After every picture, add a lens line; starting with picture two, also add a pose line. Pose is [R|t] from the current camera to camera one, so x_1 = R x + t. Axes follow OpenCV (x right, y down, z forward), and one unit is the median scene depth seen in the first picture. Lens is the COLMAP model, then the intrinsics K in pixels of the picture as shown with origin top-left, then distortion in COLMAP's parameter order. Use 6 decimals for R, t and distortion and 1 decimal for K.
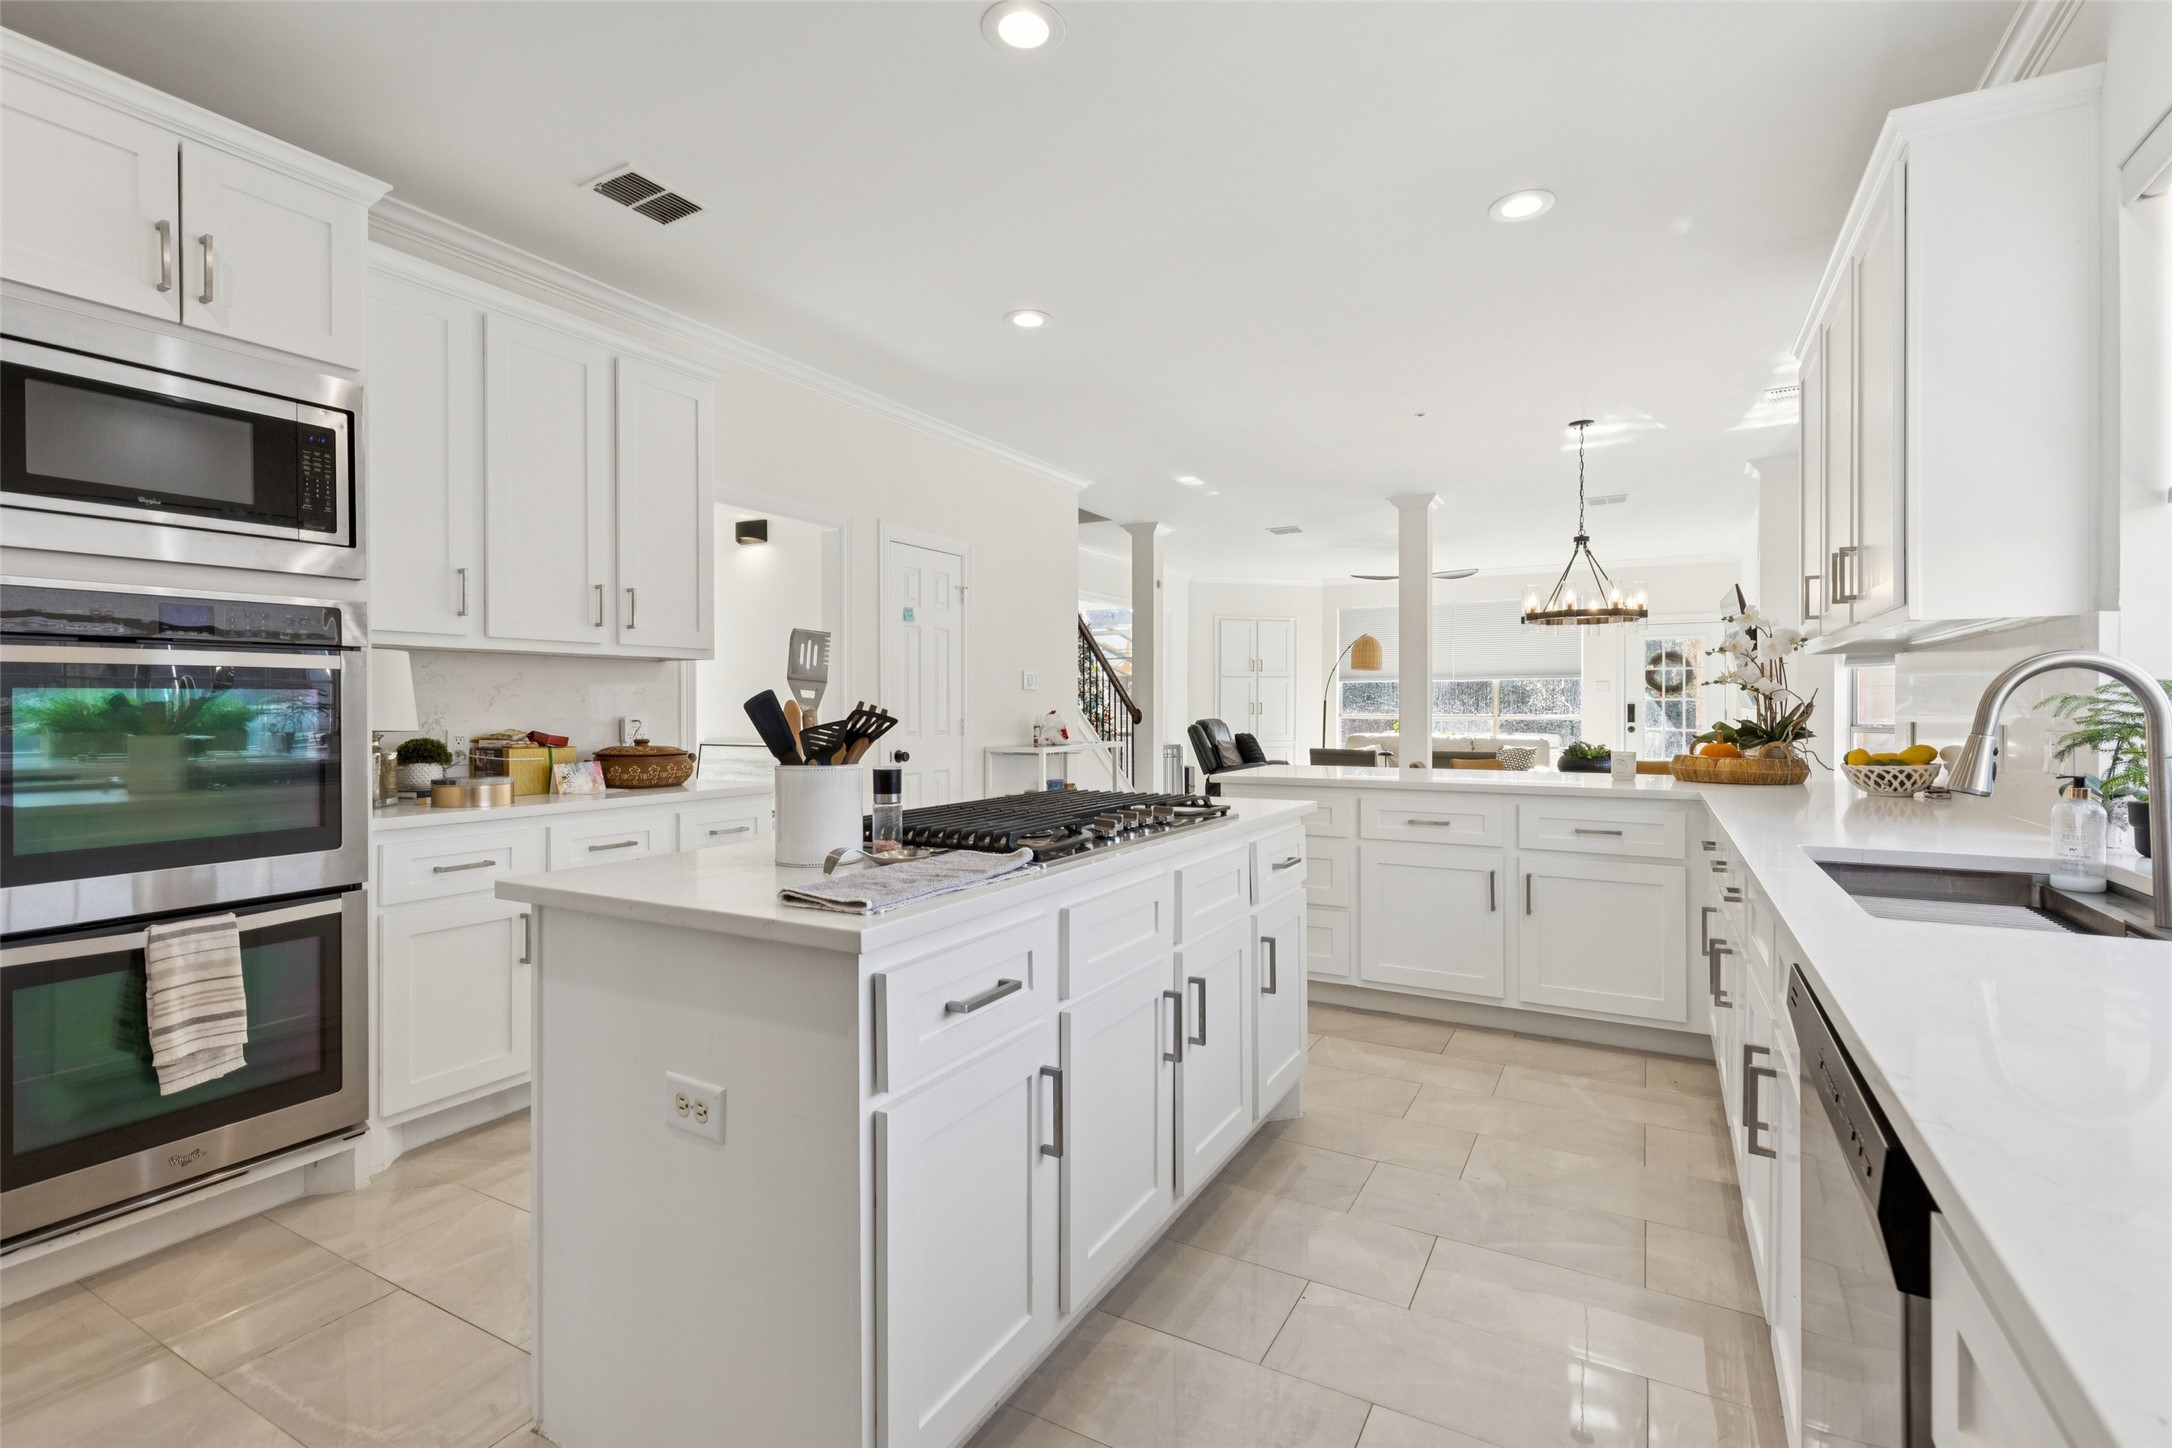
lens RADIAL K [[993.8, 0, 1081.0], [0, 993.8, 708.2], [0, 0, 1]] dist [0.005186, -0.000693]
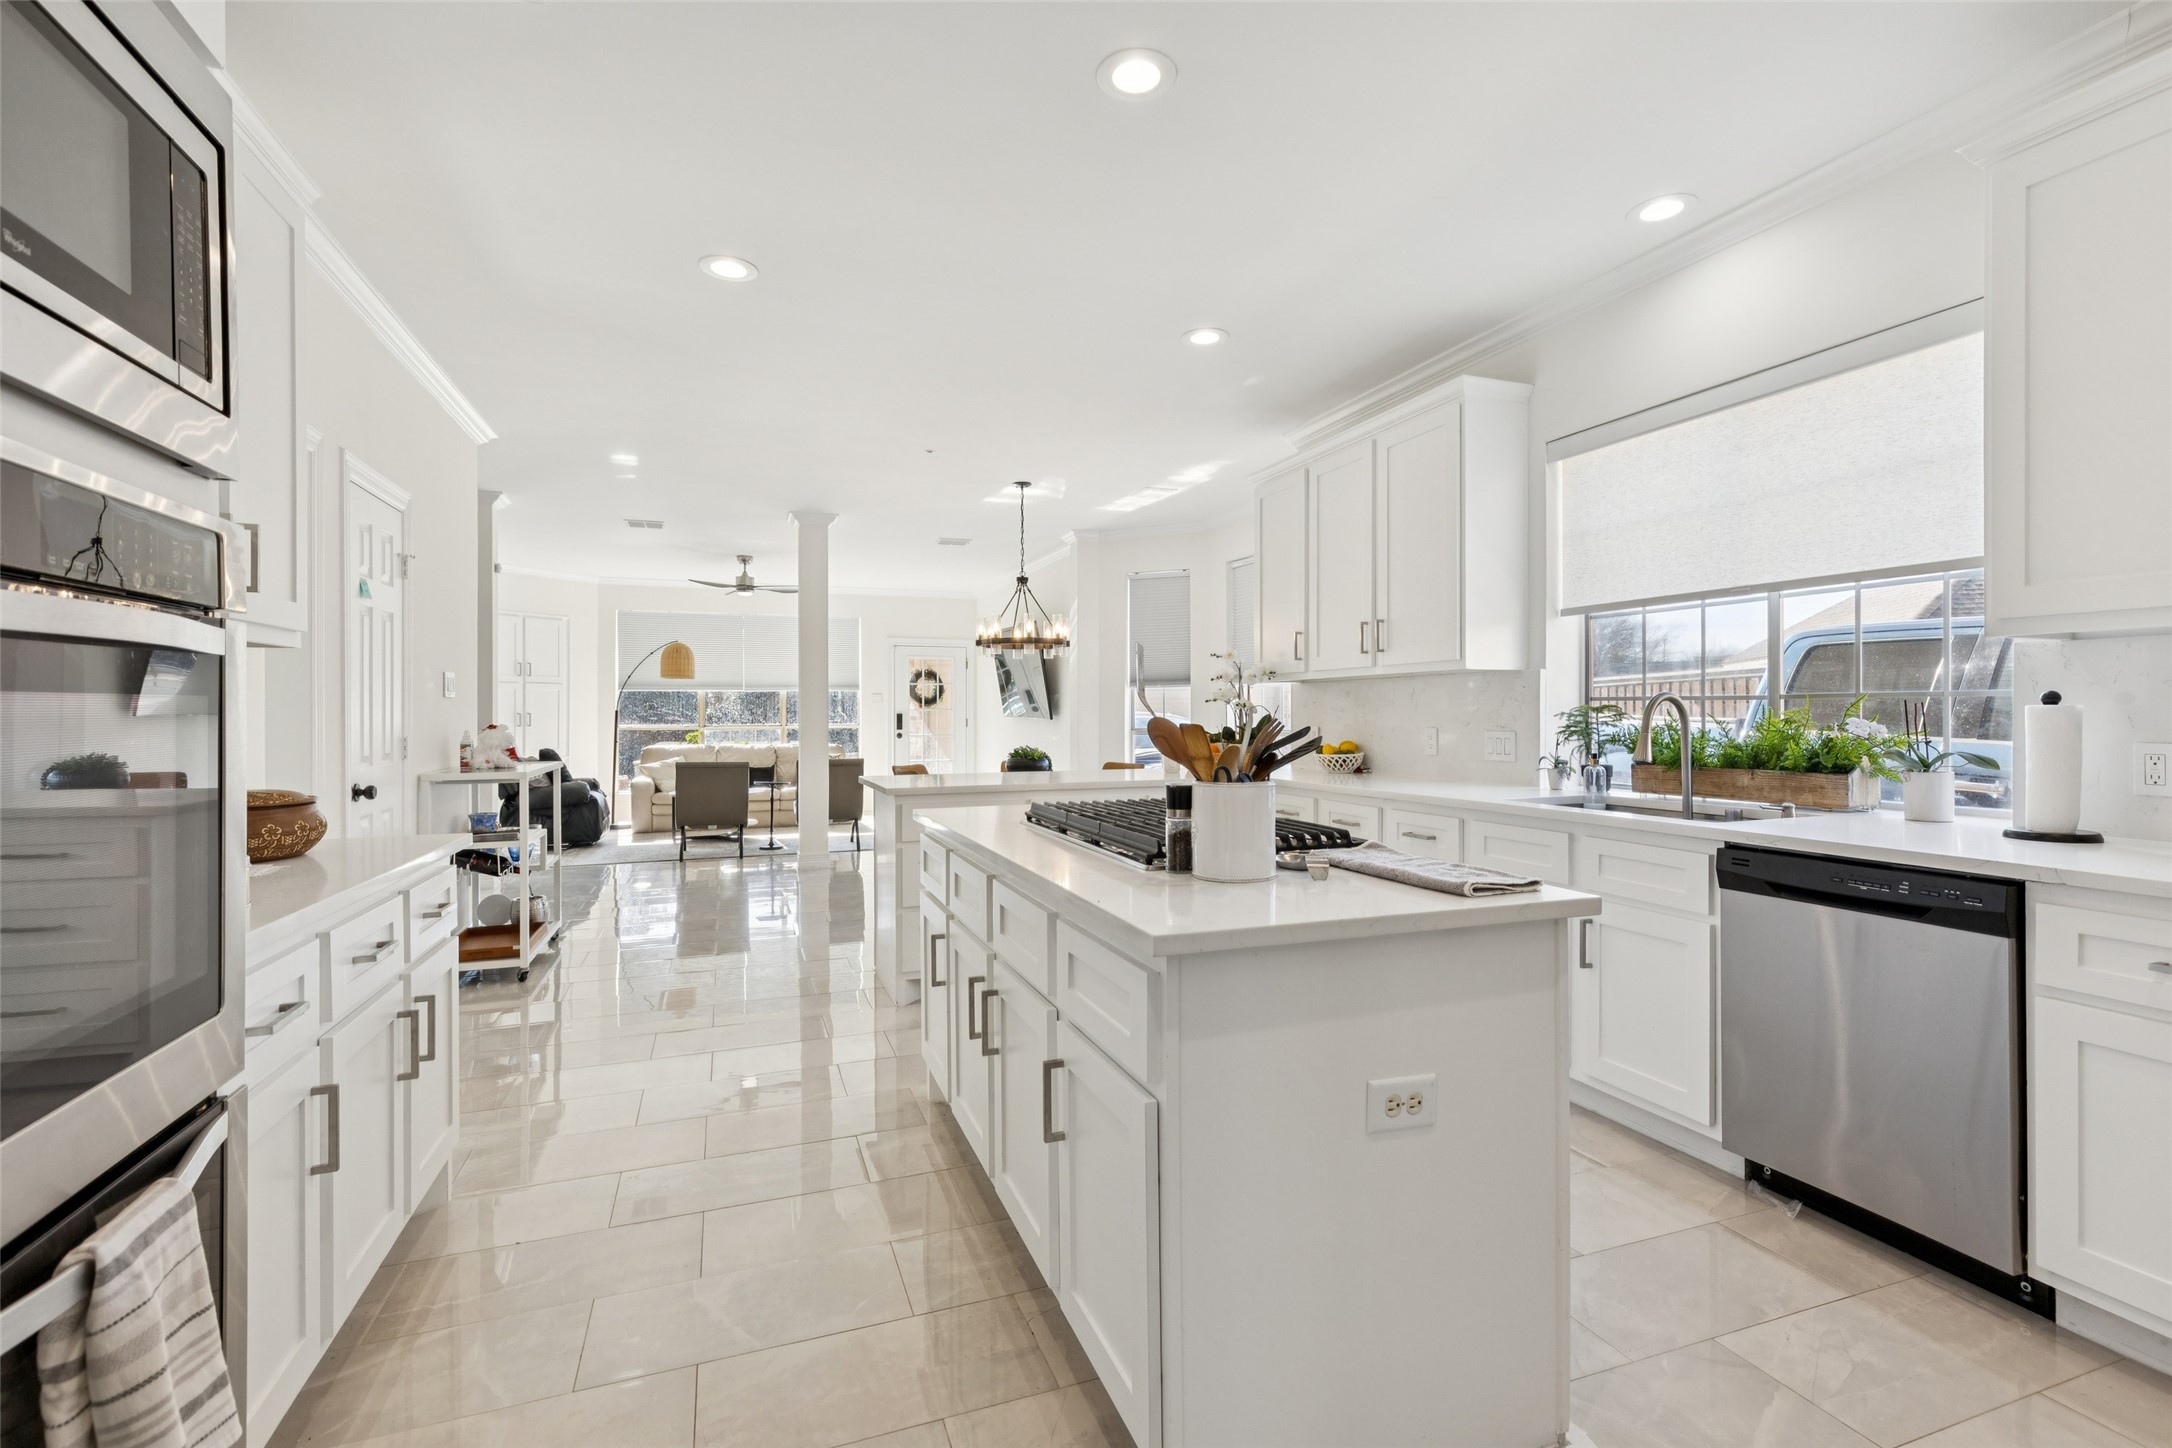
lens RADIAL K [[993.8, 0, 1094.0], [0, 993.8, 726.2], [0, 0, 1]] dist [0.005186, -0.000693]
pose [[0.643575, -0.010593, 0.765310, -0.274006], [0.003137, 0.999932, 0.011202, -0.002909], [-0.765376, -0.004808, 0.643565, 0.110941]]
